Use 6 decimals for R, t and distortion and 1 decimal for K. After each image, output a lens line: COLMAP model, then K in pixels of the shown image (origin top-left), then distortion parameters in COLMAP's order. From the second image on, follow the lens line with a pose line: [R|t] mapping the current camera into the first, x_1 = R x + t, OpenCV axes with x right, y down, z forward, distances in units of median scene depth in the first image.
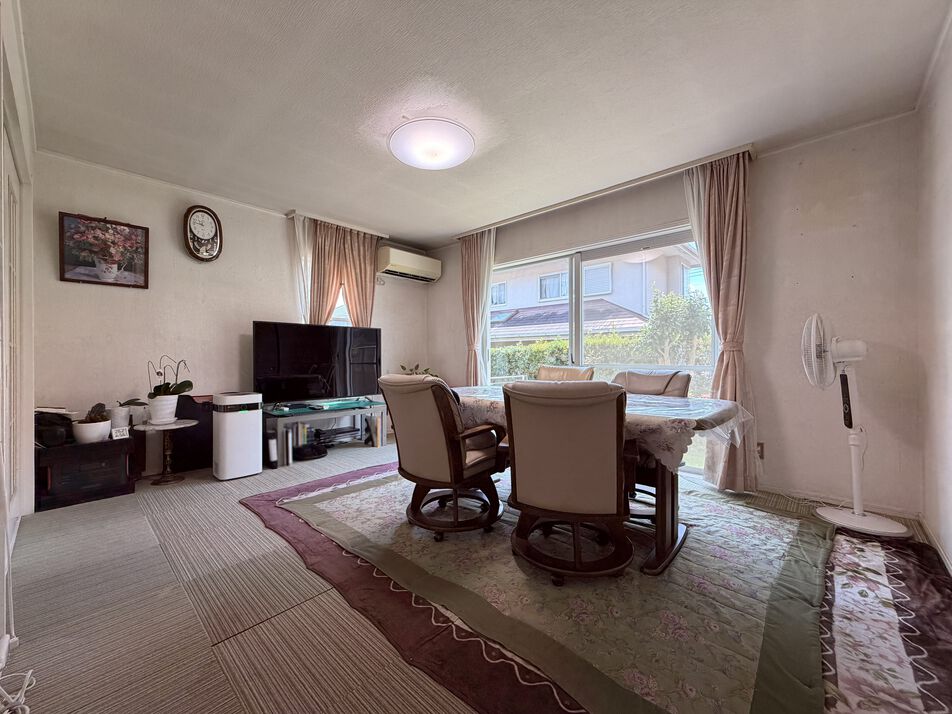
lens RADIAL K [[377.9, 0, 475.3], [0, 377.9, 357.7], [0, 0, 1]] dist [0.000430, -0.000215]
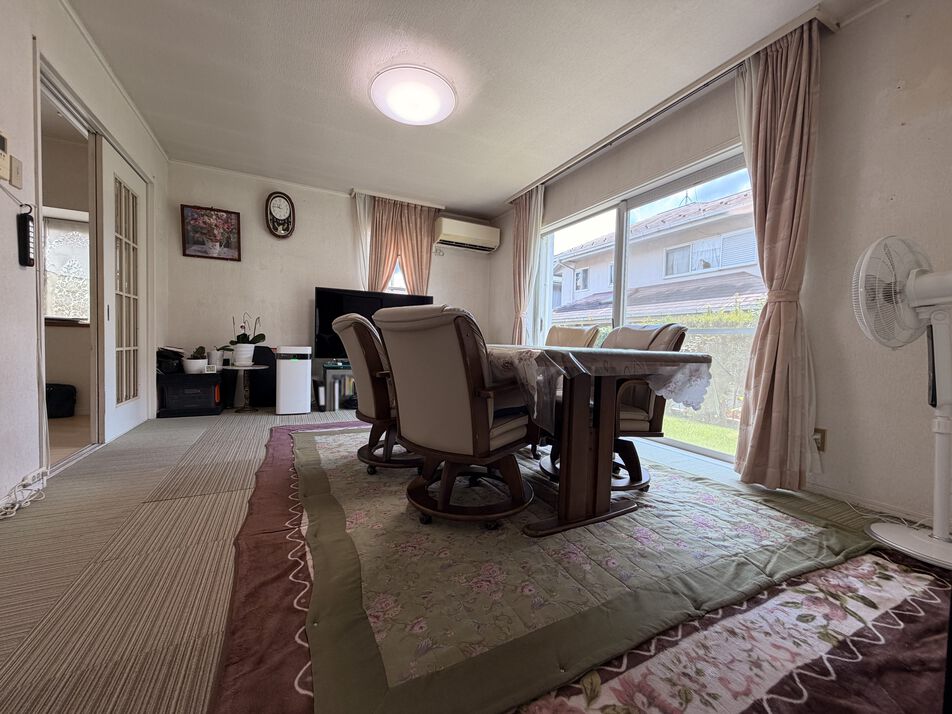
lens RADIAL K [[377.9, 0, 475.3], [0, 377.9, 357.7], [0, 0, 1]] dist [0.000430, -0.000215]
pose [[0.935071, 0.041416, -0.352033, 0.366242], [-0.030054, 0.998838, 0.037681, 0.076974], [0.353184, -0.024655, 0.935229, 0.084518]]
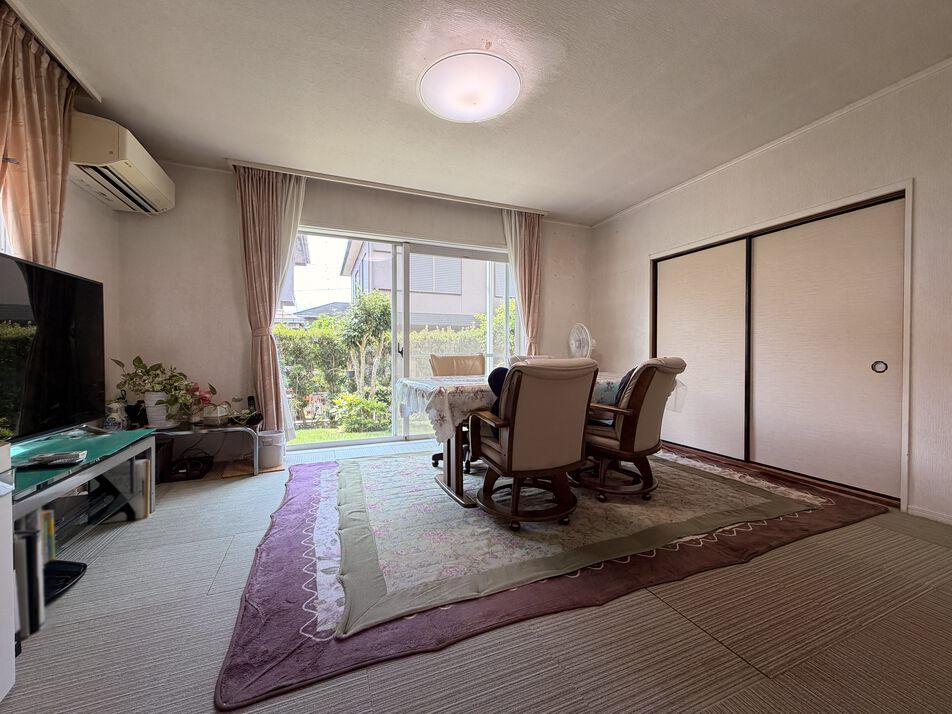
lens RADIAL K [[377.9, 0, 475.3], [0, 377.9, 357.7], [0, 0, 1]] dist [0.000430, -0.000215]
pose [[0.426050, -0.011354, 0.904629, -0.754678], [0.002020, 0.999931, 0.011599, 0.022000], [-0.904698, -0.003115, 0.426043, 0.543916]]
